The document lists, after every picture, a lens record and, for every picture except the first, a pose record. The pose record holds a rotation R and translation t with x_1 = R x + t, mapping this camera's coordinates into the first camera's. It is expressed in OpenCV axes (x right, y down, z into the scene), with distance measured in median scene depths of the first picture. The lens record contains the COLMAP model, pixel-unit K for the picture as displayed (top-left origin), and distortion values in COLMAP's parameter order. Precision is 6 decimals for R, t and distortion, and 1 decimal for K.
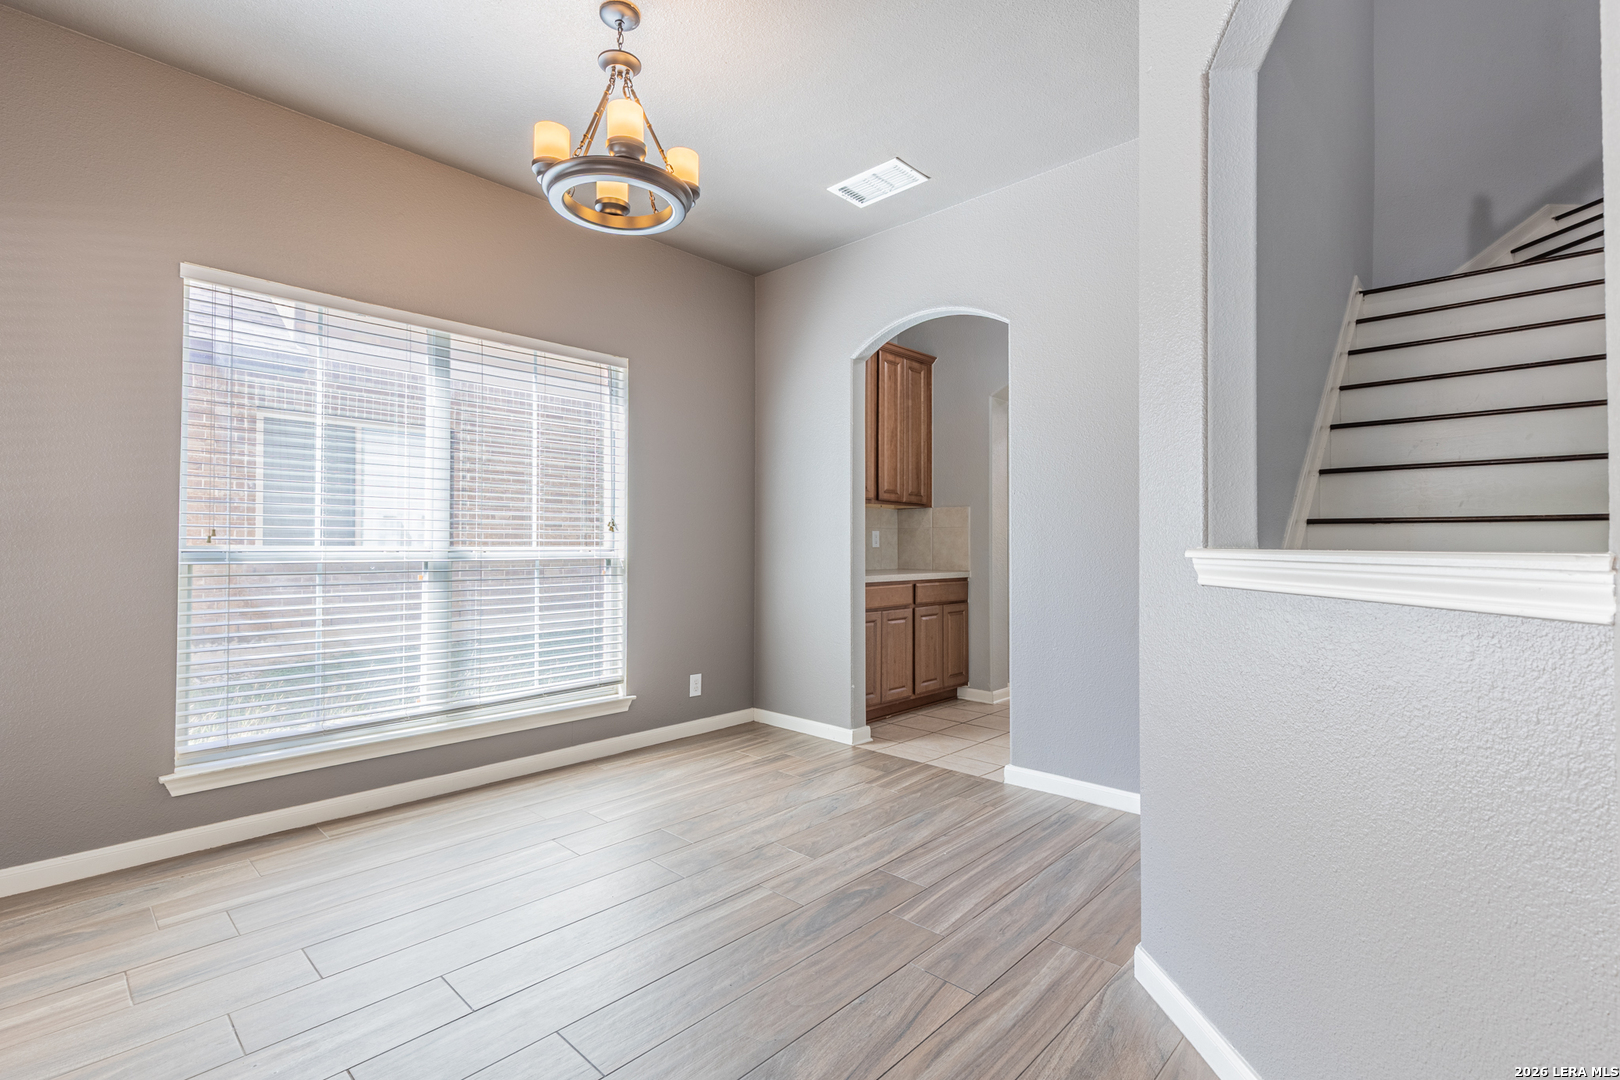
lens RADIAL K [[733.3, 0, 811.9], [0, 733.3, 540.9], [0, 0, 1]] dist [0.007586, -0.000968]
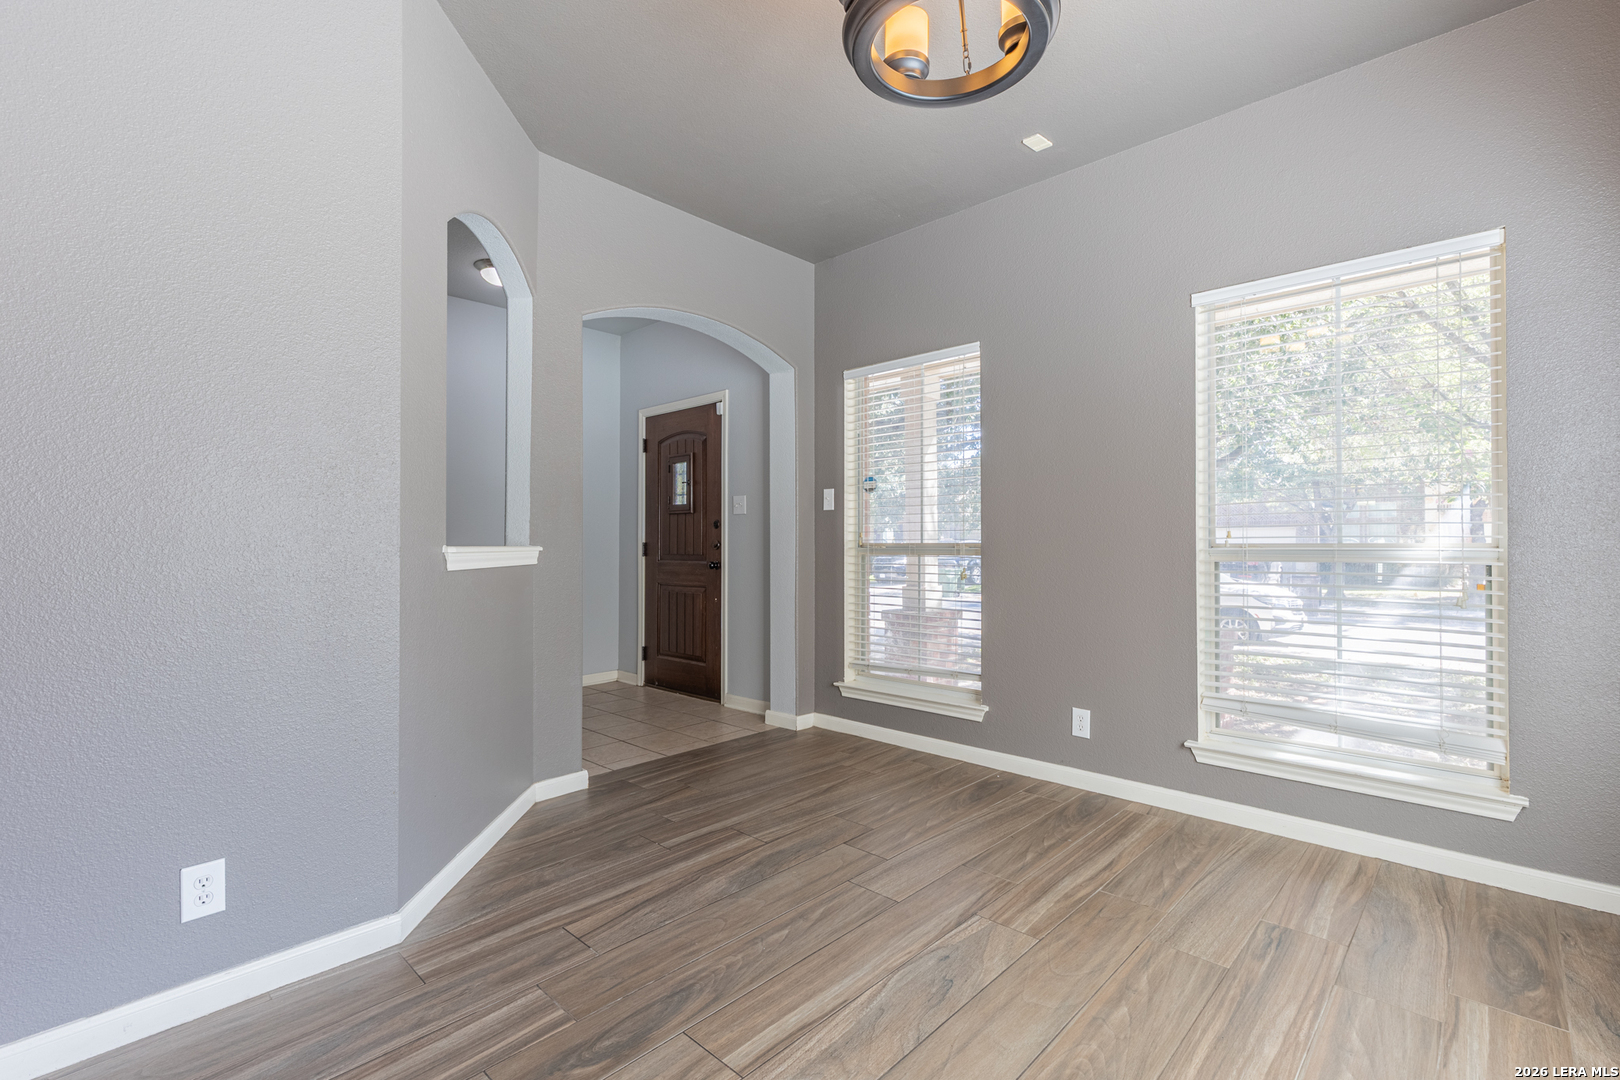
lens RADIAL K [[733.3, 0, 807.6], [0, 733.3, 529.9], [0, 0, 1]] dist [0.007586, -0.000968]
pose [[-0.999921, 0.003513, 0.012102, -0.162642], [0.003221, 0.999705, -0.024058, 0.011705], [-0.012183, -0.024017, -0.999637, 1.939689]]
